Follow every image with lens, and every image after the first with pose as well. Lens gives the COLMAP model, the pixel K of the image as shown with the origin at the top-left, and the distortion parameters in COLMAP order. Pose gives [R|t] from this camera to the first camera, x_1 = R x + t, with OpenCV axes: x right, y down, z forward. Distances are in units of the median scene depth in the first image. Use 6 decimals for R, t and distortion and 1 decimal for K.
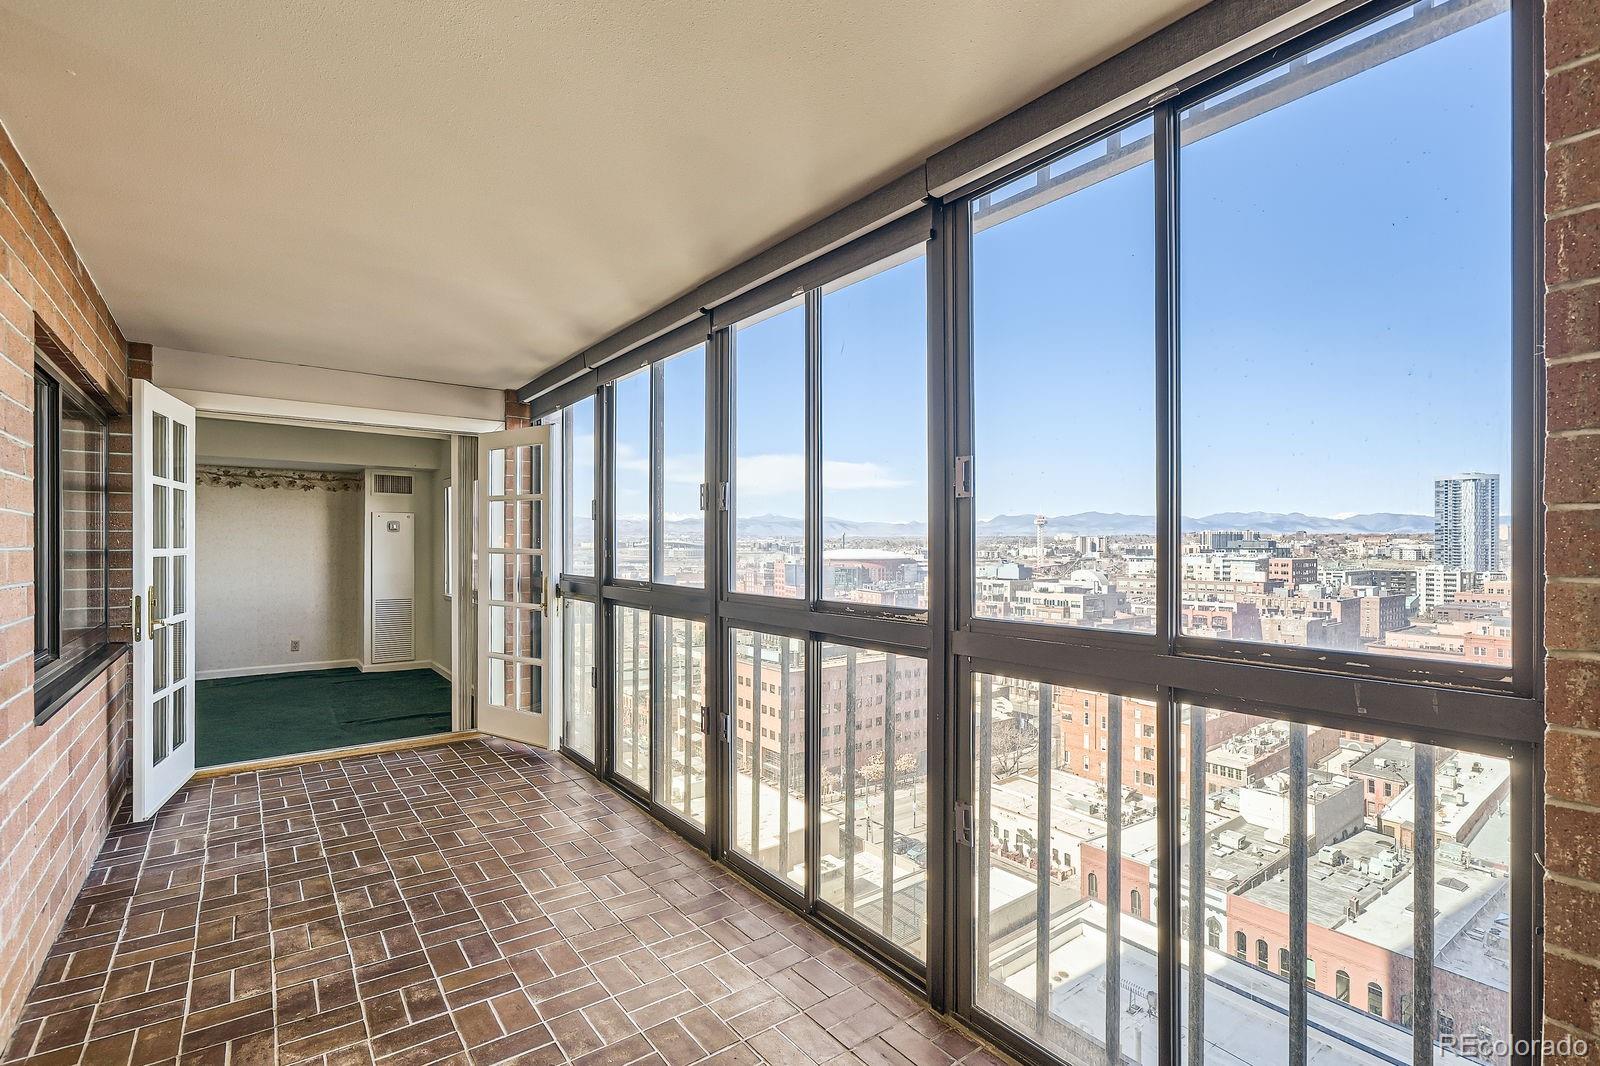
lens RADIAL K [[732.0, 0, 793.2], [0, 732.0, 548.5], [0, 0, 1]] dist [0.010134, -0.002080]
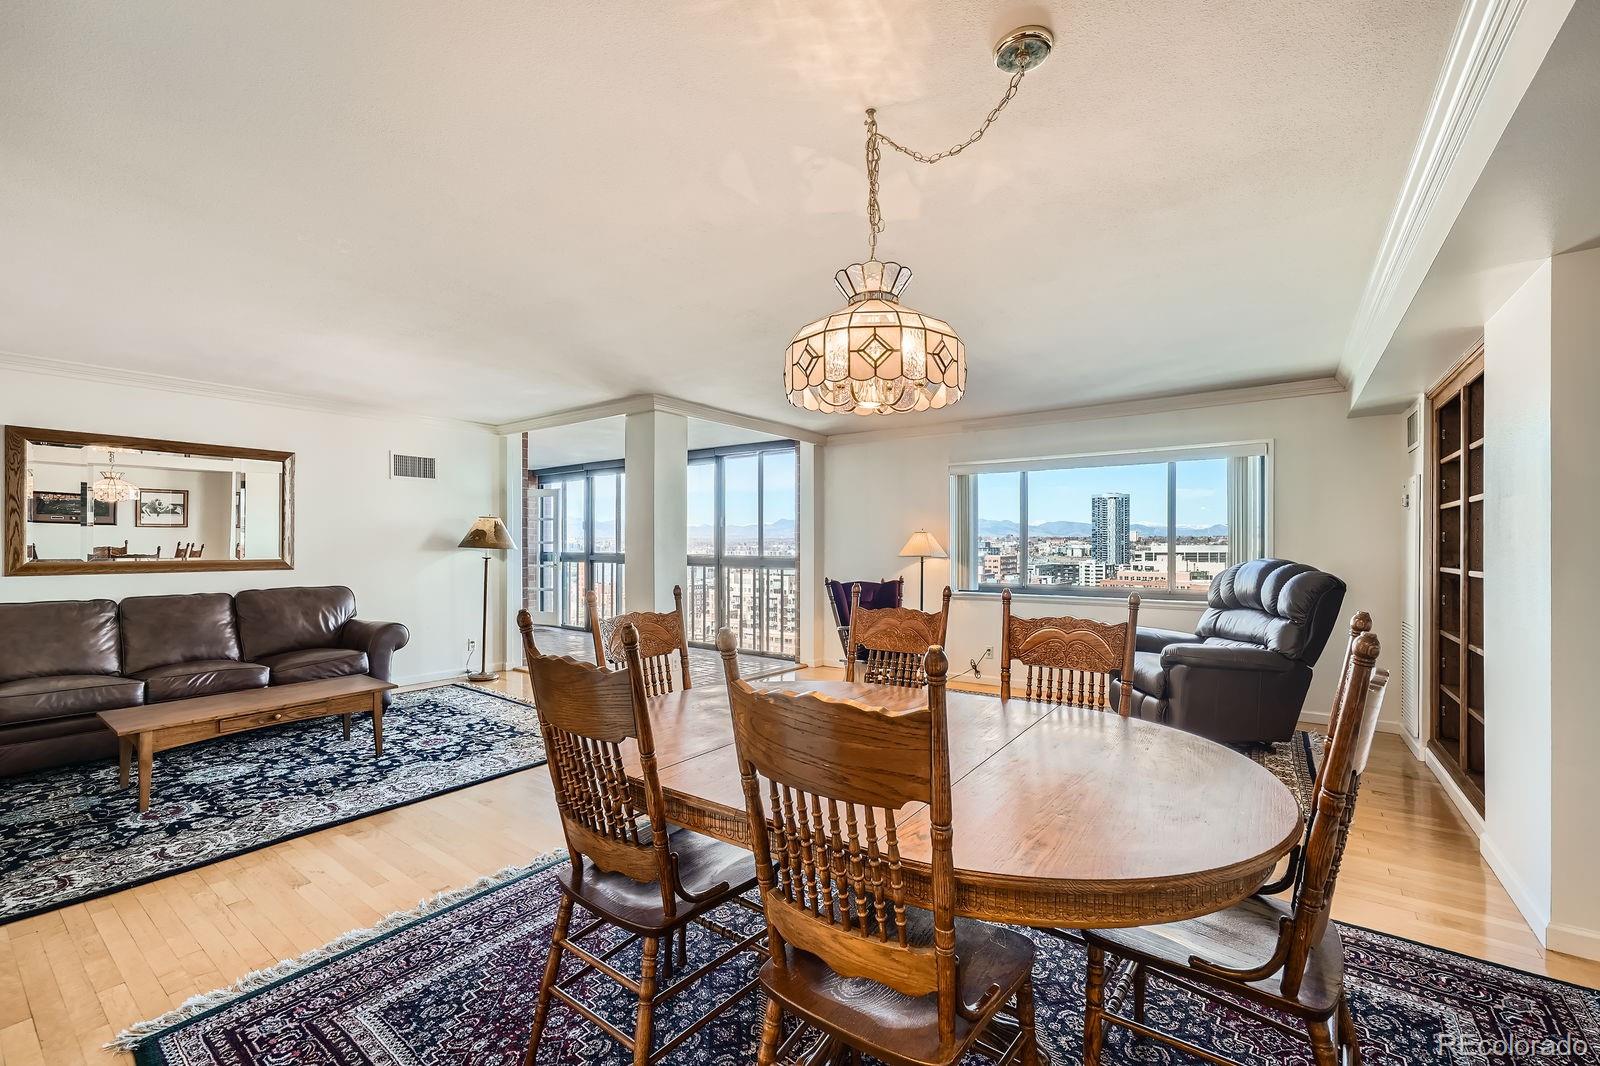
lens RADIAL K [[654.7, 0, 795.1], [0, 654.7, 544.1], [0, 0, 1]] dist [-0.002329, 0.003624]
pose [[0.955810, -0.000648, 0.293984, -0.351803], [0.002885, 0.999970, -0.007177, 0.043195], [-0.293970, 0.007708, 0.955783, -1.981604]]
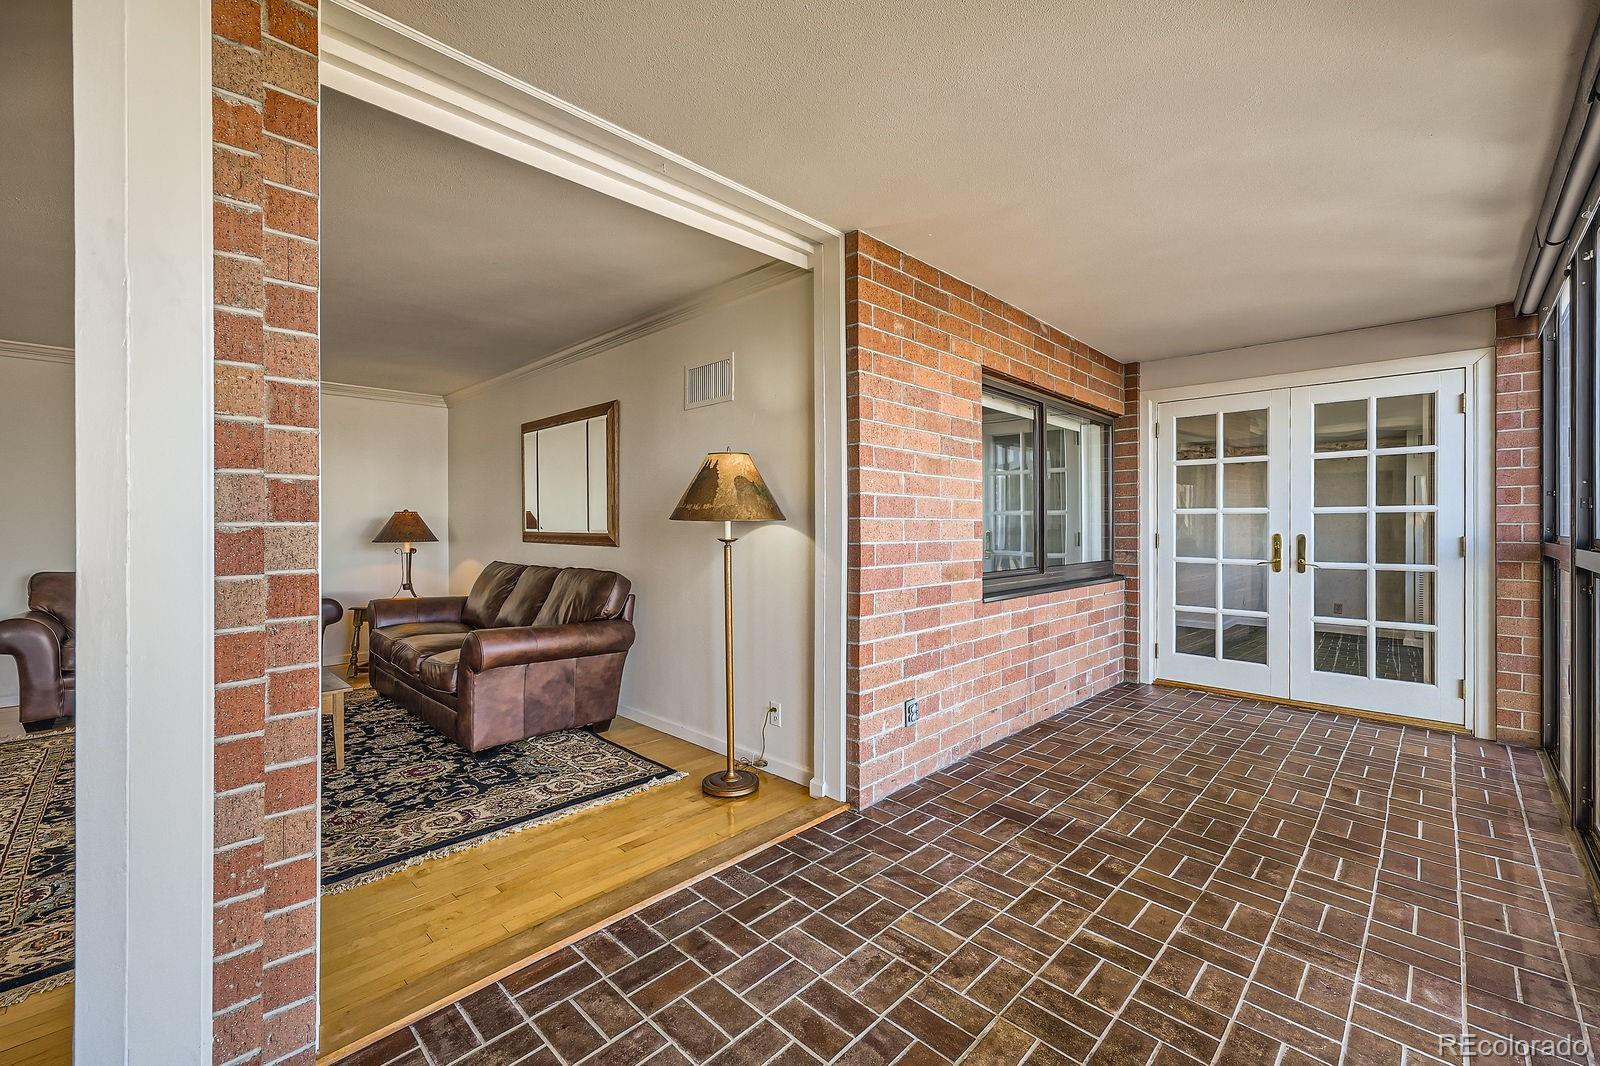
lens RADIAL K [[654.7, 0, 804.1], [0, 654.7, 534.0], [0, 0, 1]] dist [-0.002329, 0.003624]
pose [[0.160659, 0.013409, -0.986919, 0.335790], [-0.005471, 0.999904, 0.012695, 0.045823], [0.986995, 0.003360, 0.160717, 0.252864]]
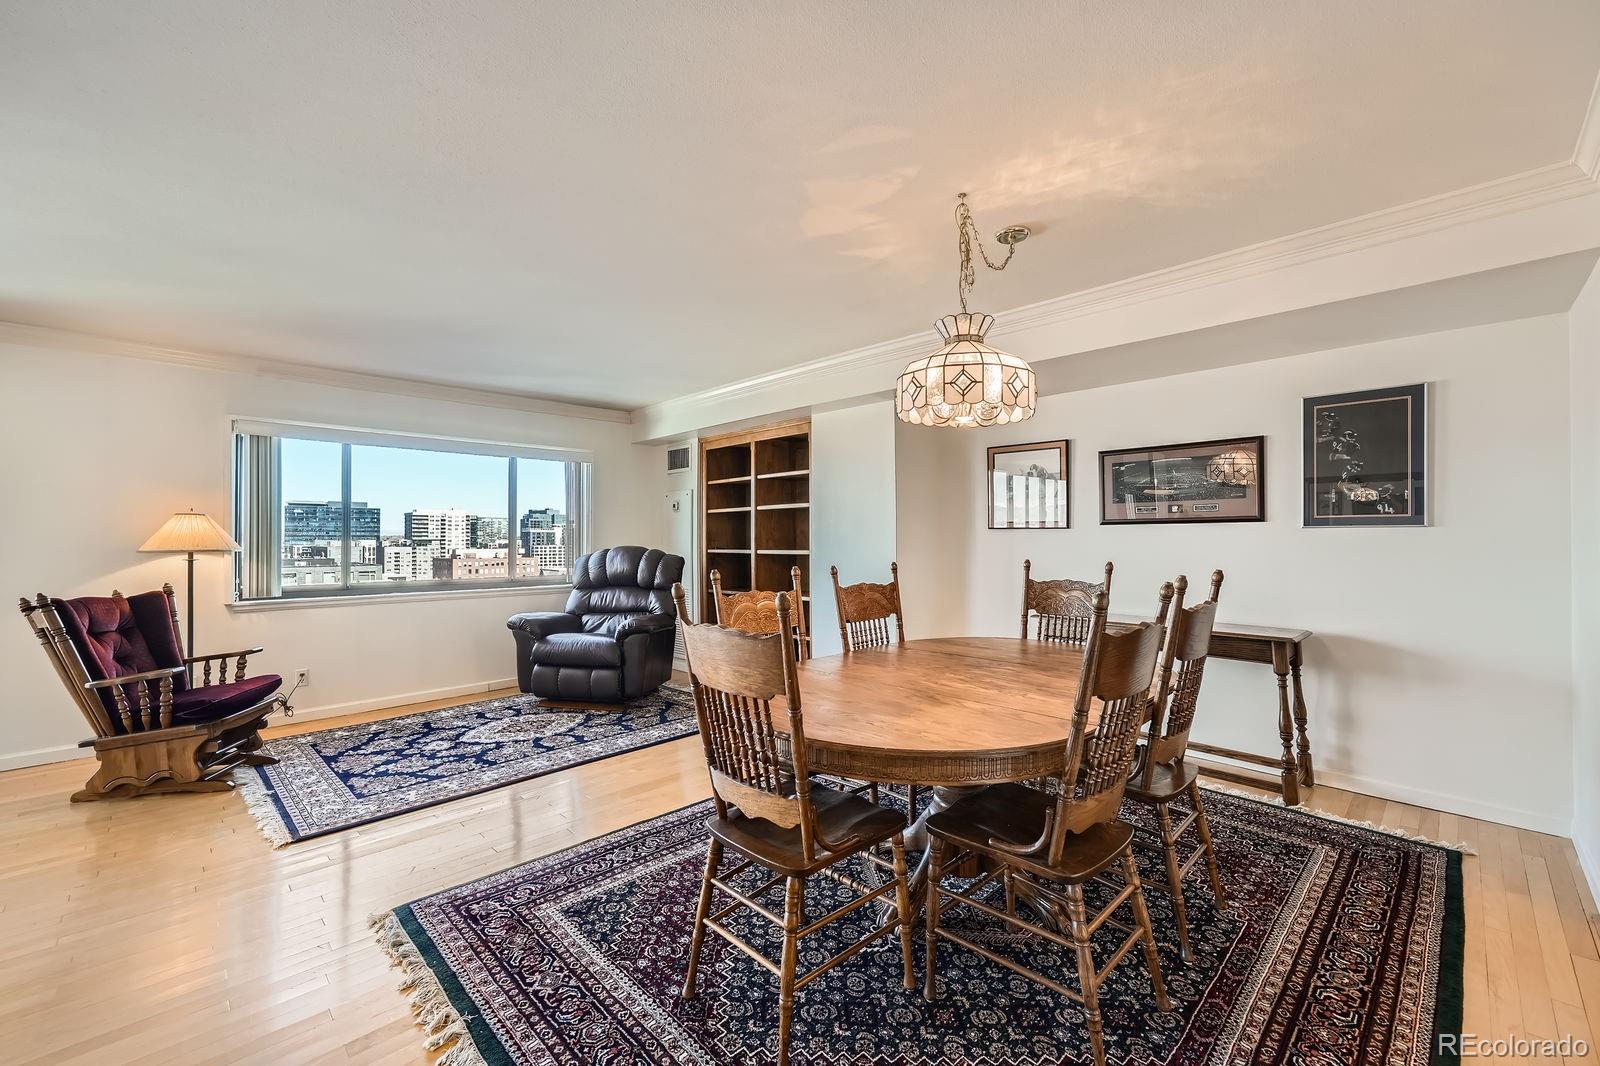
lens RADIAL K [[654.7, 0, 802.0], [0, 654.7, 537.2], [0, 0, 1]] dist [-0.002329, 0.003624]
pose [[-0.140091, 0.002655, 0.990135, -0.847000], [0.009150, 0.999957, -0.001387, 0.051524], [-0.990096, 0.008865, -0.140110, -1.144487]]
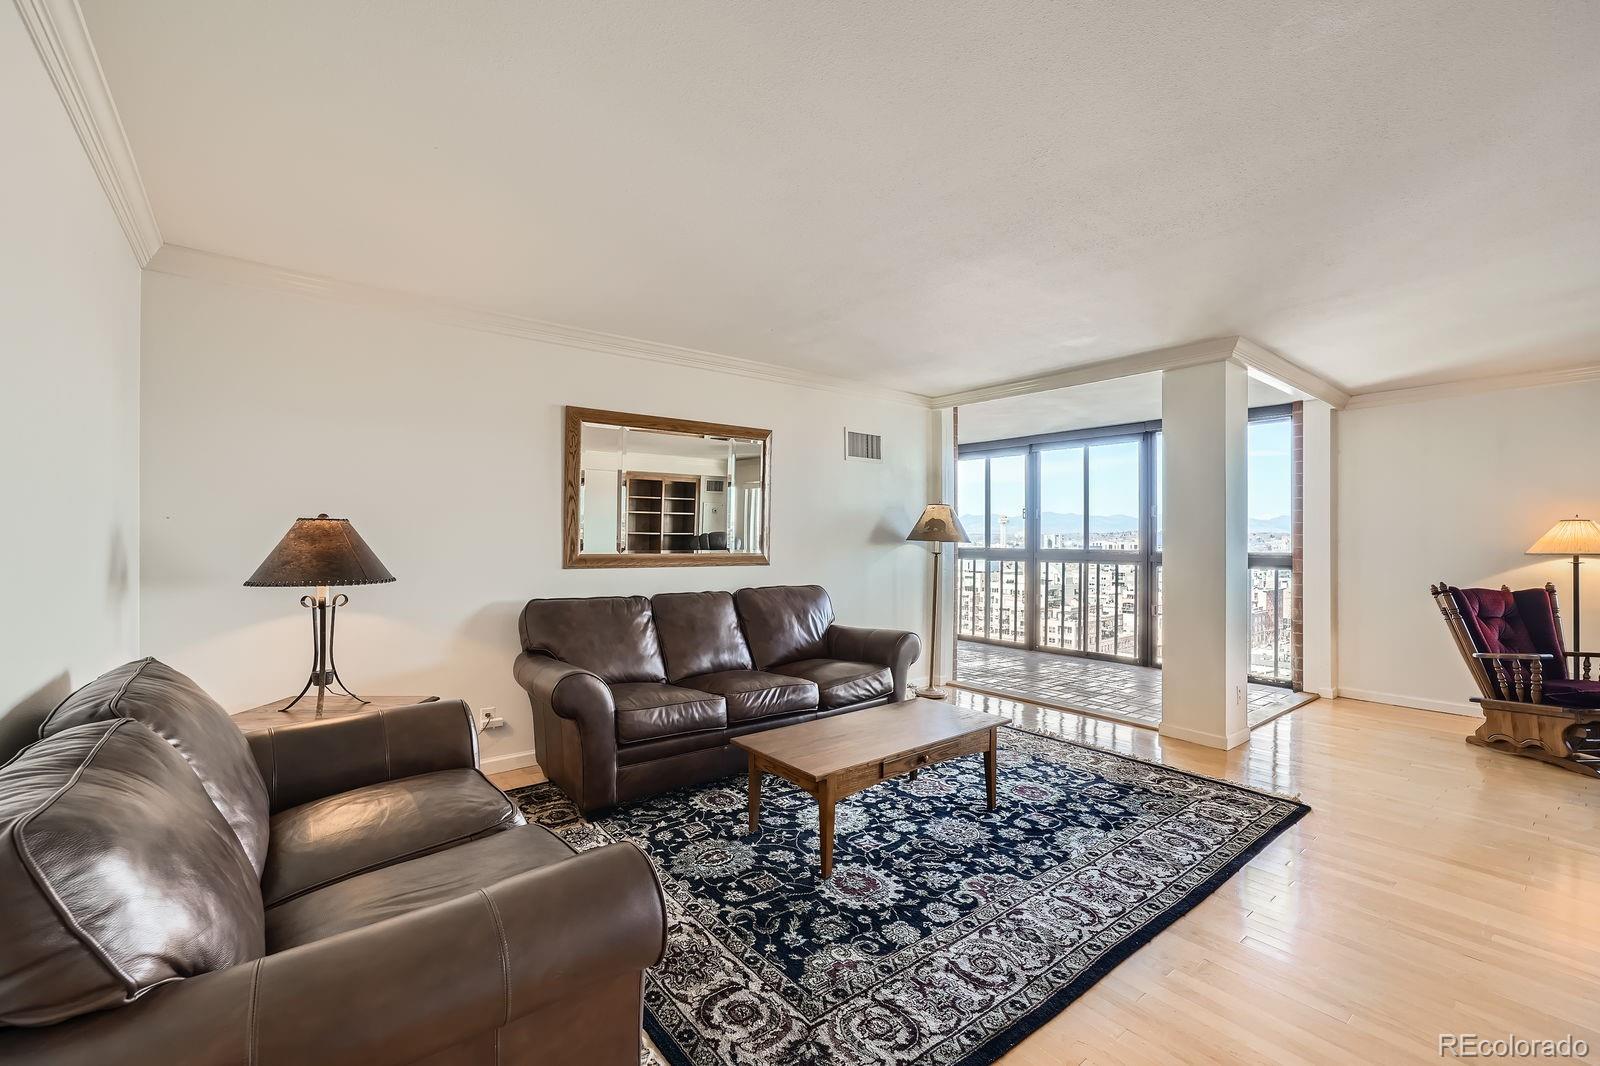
lens RADIAL K [[672.3, 0, 801.7], [0, 672.3, 532.6], [0, 0, 1]] dist [-0.004490, 0.003685]
pose [[0.999354, 0.001374, 0.035912, -1.101446], [-0.000796, 0.999870, -0.016110, 0.044442], [-0.035930, 0.016071, 0.999225, -1.511352]]
